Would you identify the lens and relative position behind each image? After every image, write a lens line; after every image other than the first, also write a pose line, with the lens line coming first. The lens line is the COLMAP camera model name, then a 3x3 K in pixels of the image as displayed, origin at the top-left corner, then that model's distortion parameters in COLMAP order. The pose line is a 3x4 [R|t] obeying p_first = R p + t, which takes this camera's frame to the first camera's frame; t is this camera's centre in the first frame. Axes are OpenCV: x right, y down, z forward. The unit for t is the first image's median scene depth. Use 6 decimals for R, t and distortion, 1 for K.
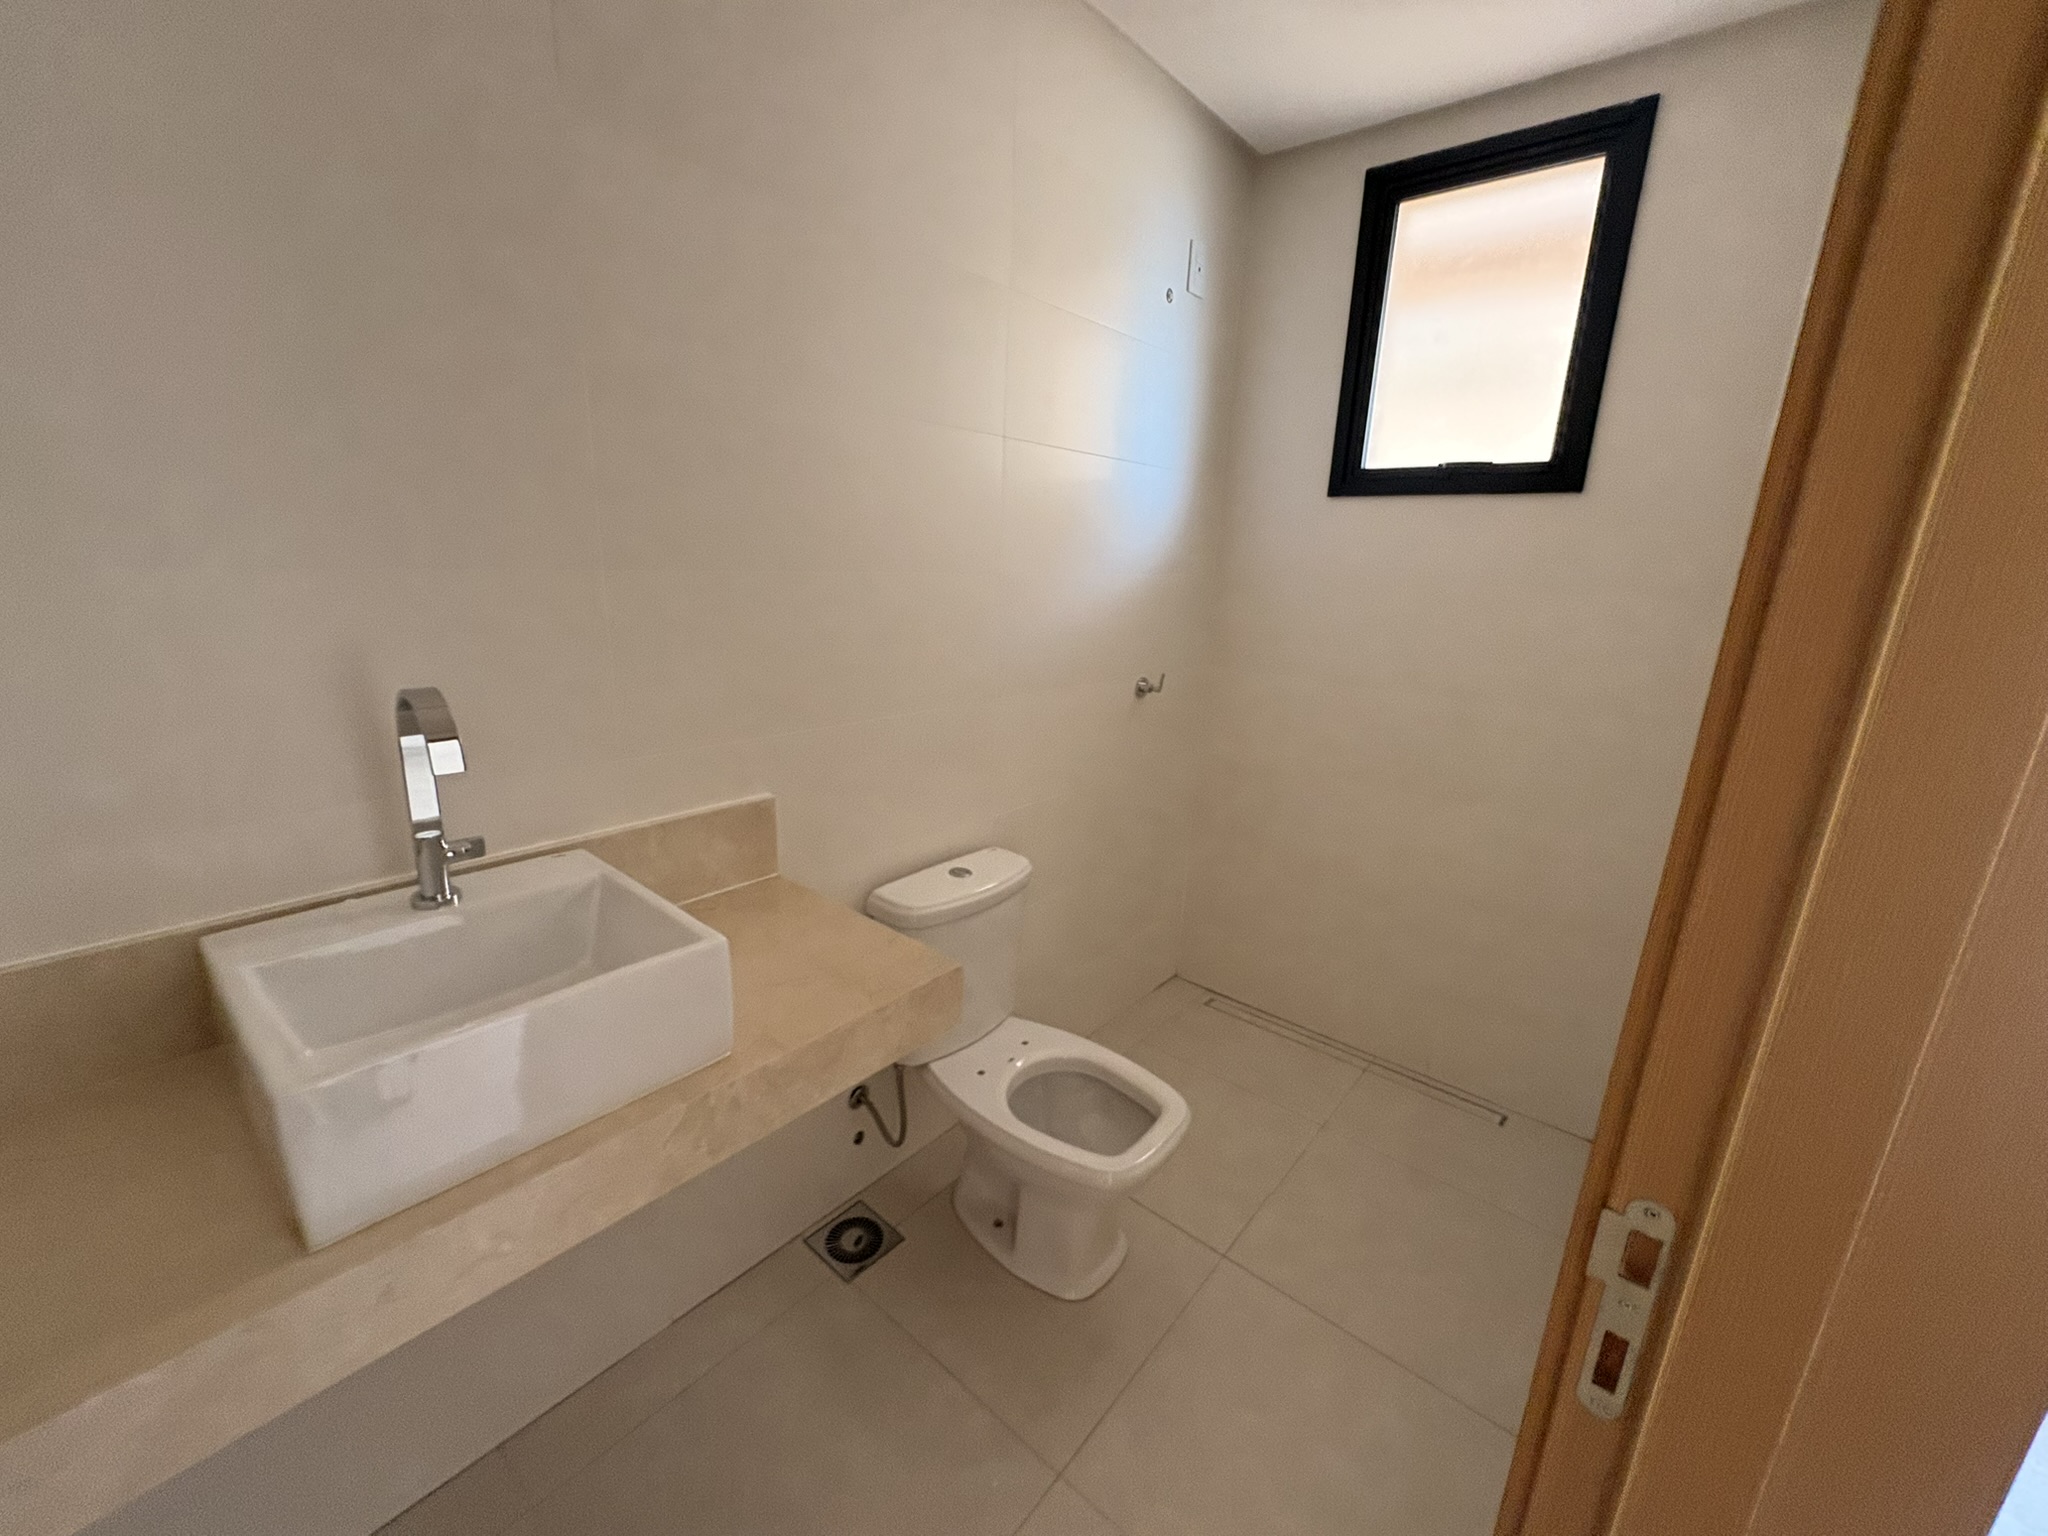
lens RADIAL K [[818.1, 0, 1021.0], [0, 818.1, 767.5], [0, 0, 1]] dist [-0.000598, -0.000036]
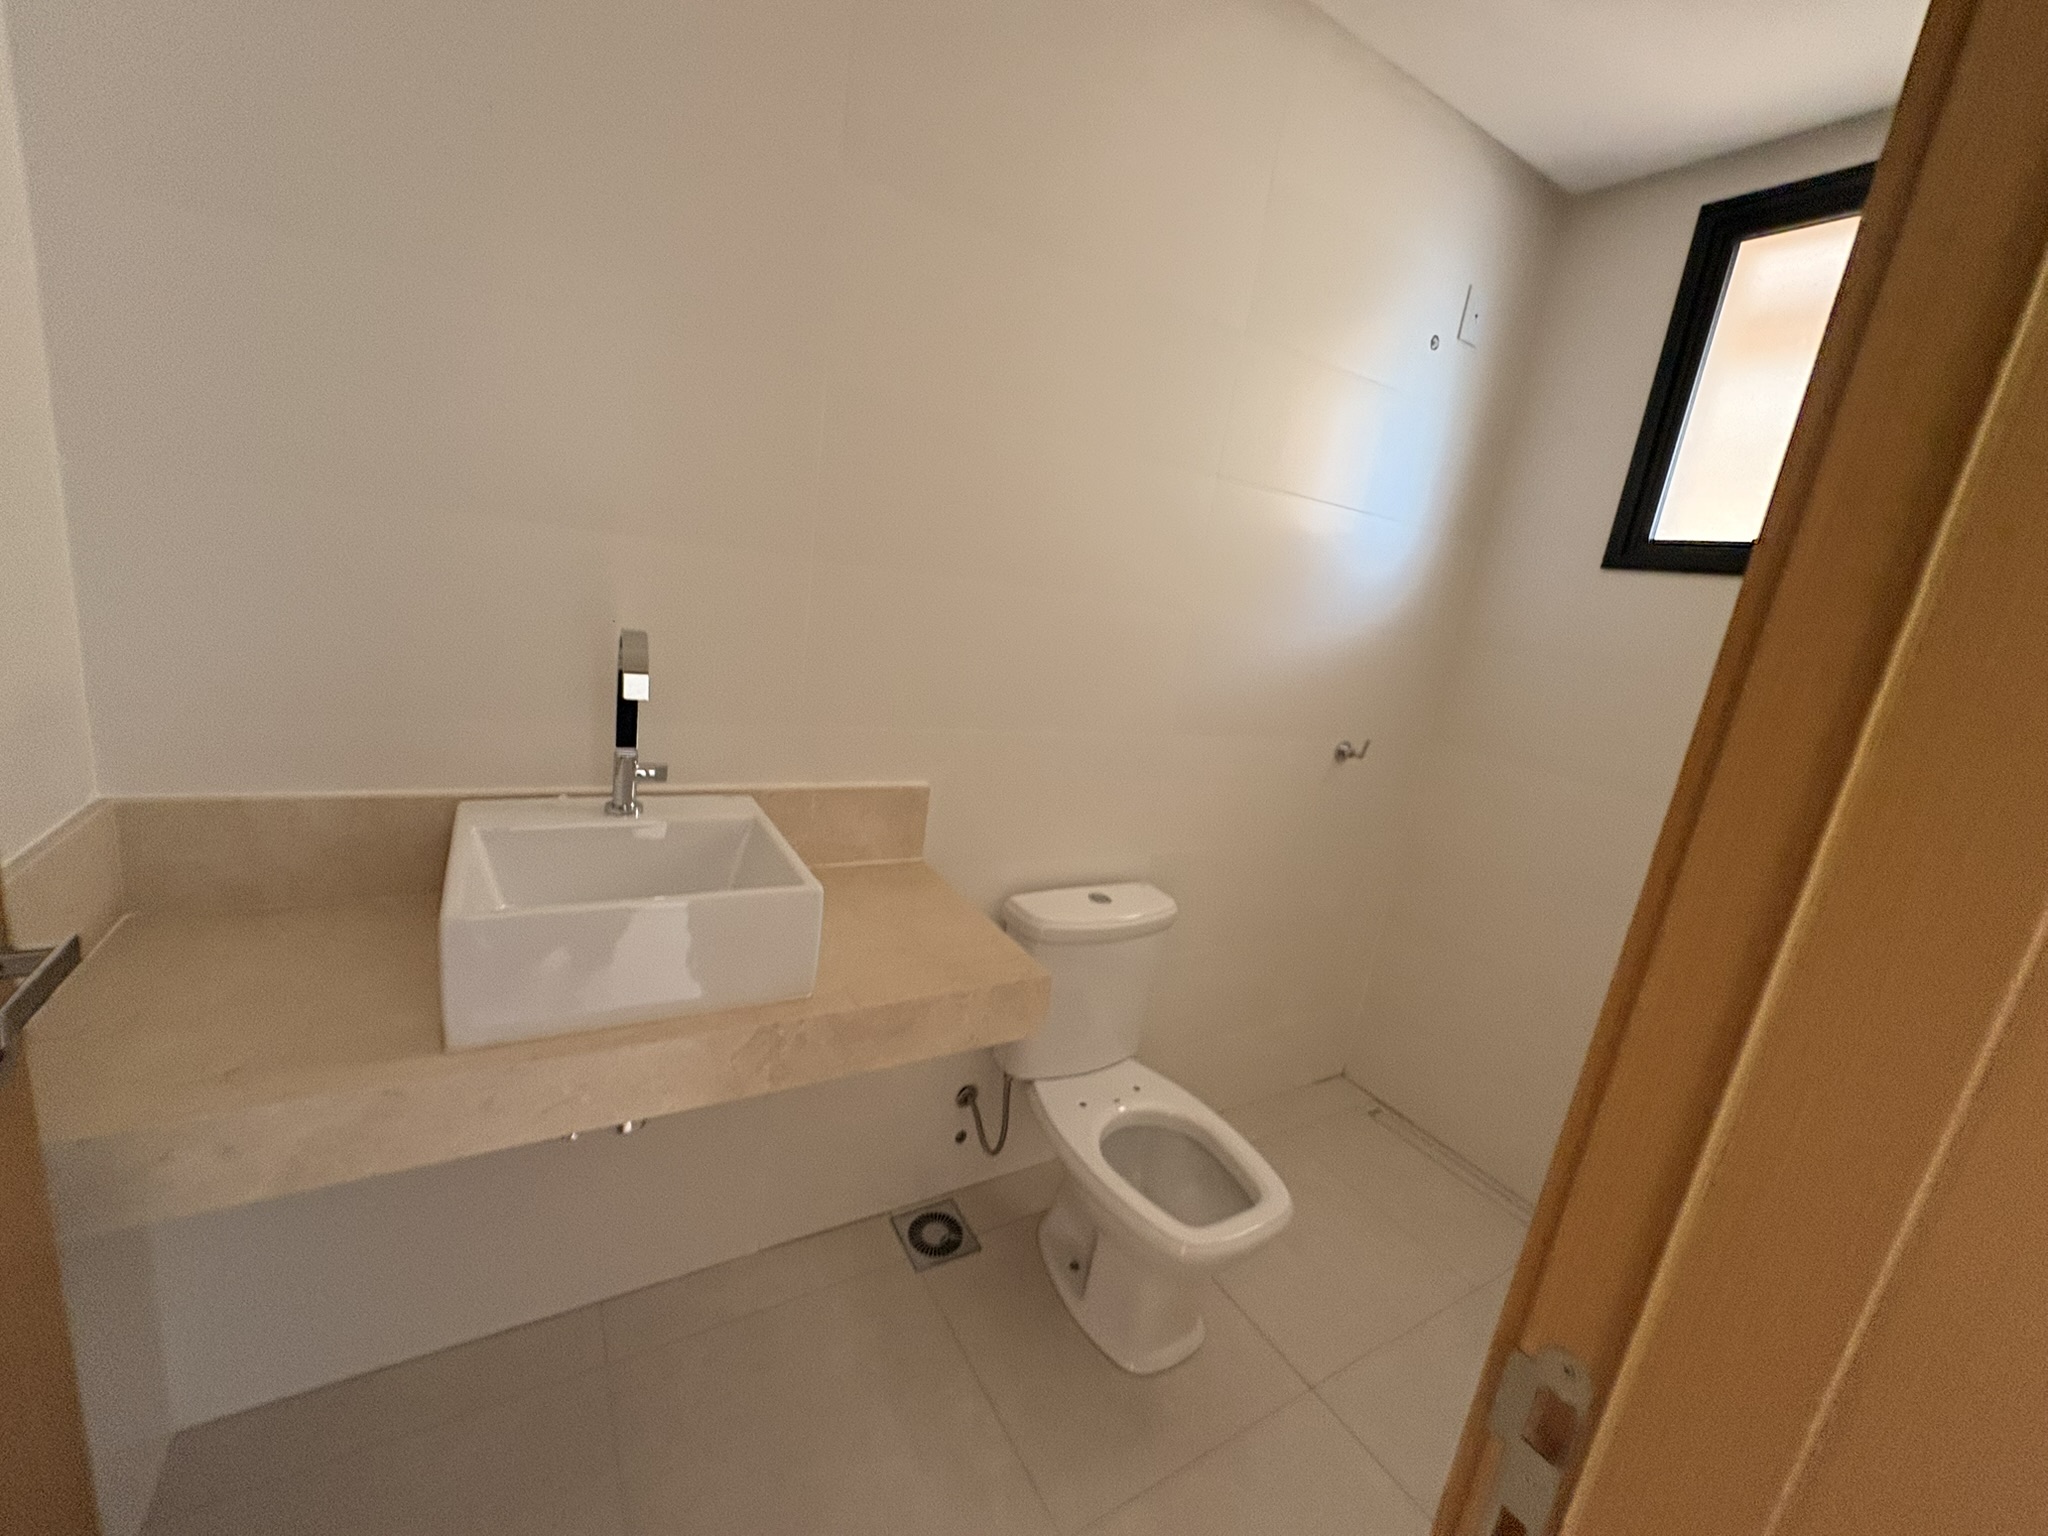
lens RADIAL K [[822.1, 0, 1024.0], [0, 822.1, 768.0], [0, 0, 1]] dist [-0.000110, -0.000249]
pose [[0.942822, 0.161410, -0.291606, 0.108910], [-0.178371, 0.983431, -0.032361, 0.021815], [0.281551, 0.082525, 0.955991, 0.006035]]
